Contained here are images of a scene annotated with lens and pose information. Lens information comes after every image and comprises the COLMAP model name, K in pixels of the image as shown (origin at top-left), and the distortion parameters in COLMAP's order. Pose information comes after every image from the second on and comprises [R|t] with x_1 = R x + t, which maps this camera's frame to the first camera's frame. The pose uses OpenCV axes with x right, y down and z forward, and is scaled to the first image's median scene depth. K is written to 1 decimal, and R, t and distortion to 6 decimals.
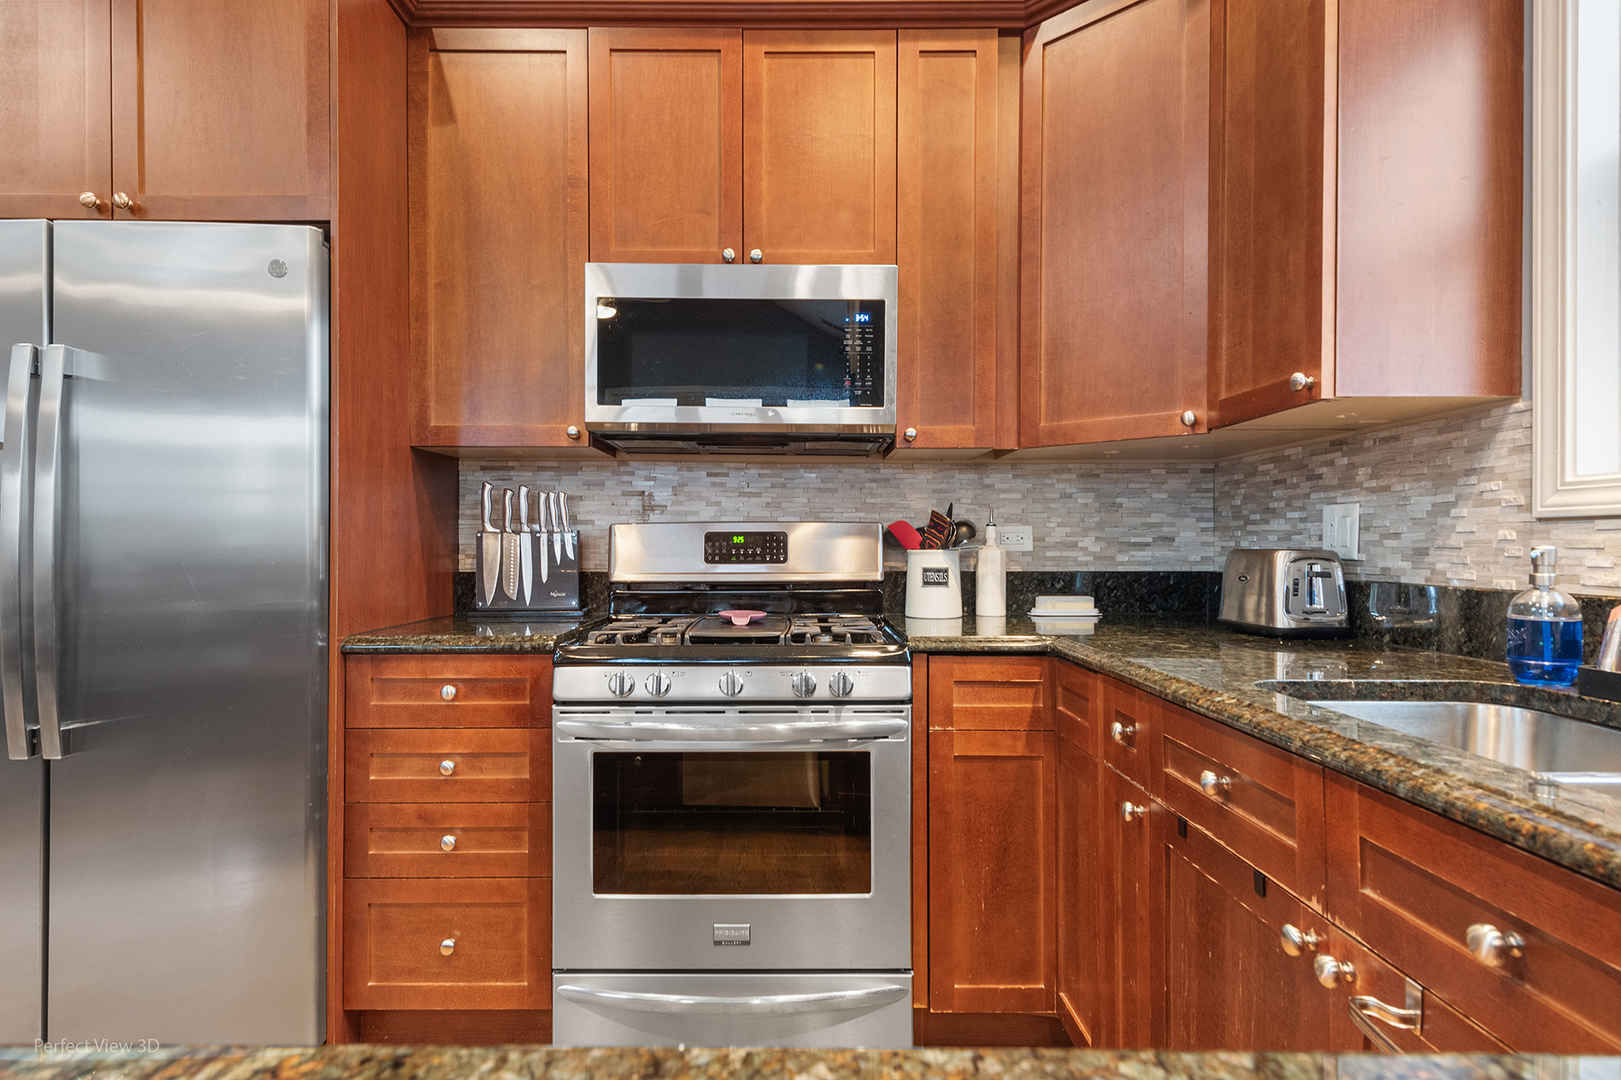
lens RADIAL K [[849.7, 0, 797.1], [0, 849.7, 544.0], [0, 0, 1]] dist [0.010003, -0.004110]
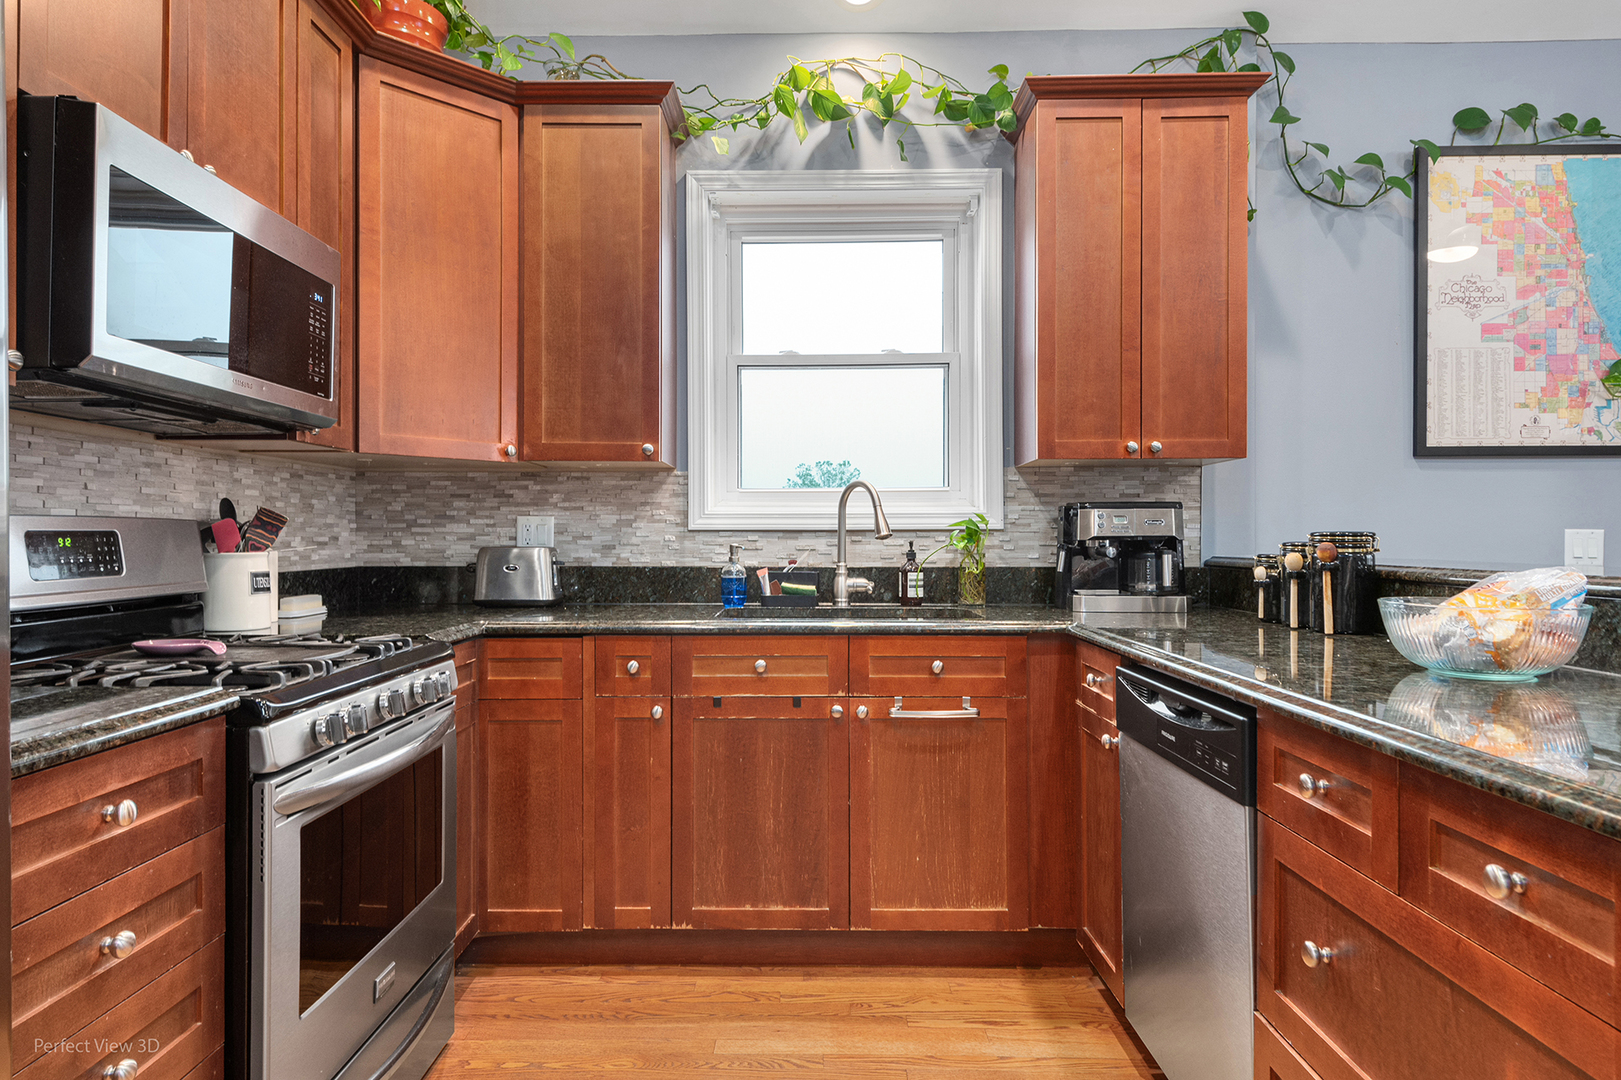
lens RADIAL K [[958.6, 0, 799.0], [0, 958.6, 535.1], [0, 0, 1]] dist [0.024378, -0.010576]
pose [[0.006071, -0.000621, 0.999981, -0.932488], [0.000660, 1.000000, 0.000617, -0.012569], [-0.999981, 0.000656, 0.006072, 0.471815]]
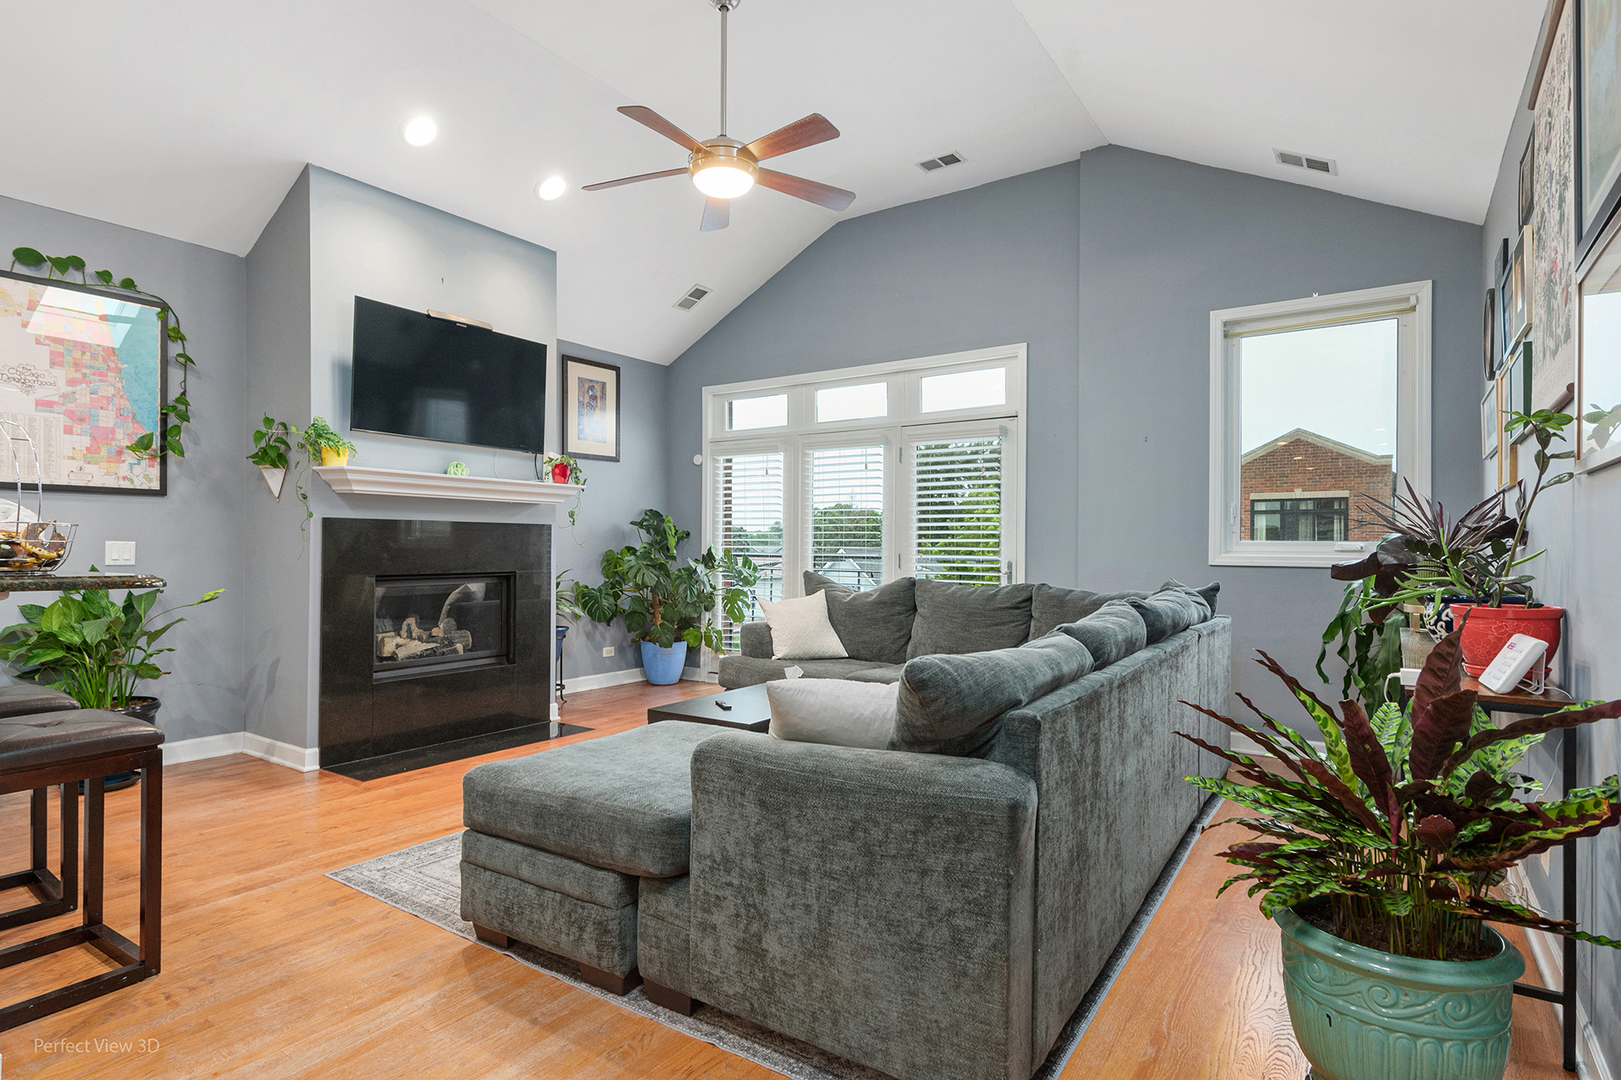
lens RADIAL K [[849.7, 0, 799.2], [0, 849.7, 544.2], [0, 0, 1]] dist [0.010003, -0.004110]
pose [[-0.825152, -0.003587, 0.564899, -1.932436], [-0.007356, 0.999963, -0.004396, -0.016529], [-0.564862, -0.007783, -0.825149, 0.031478]]
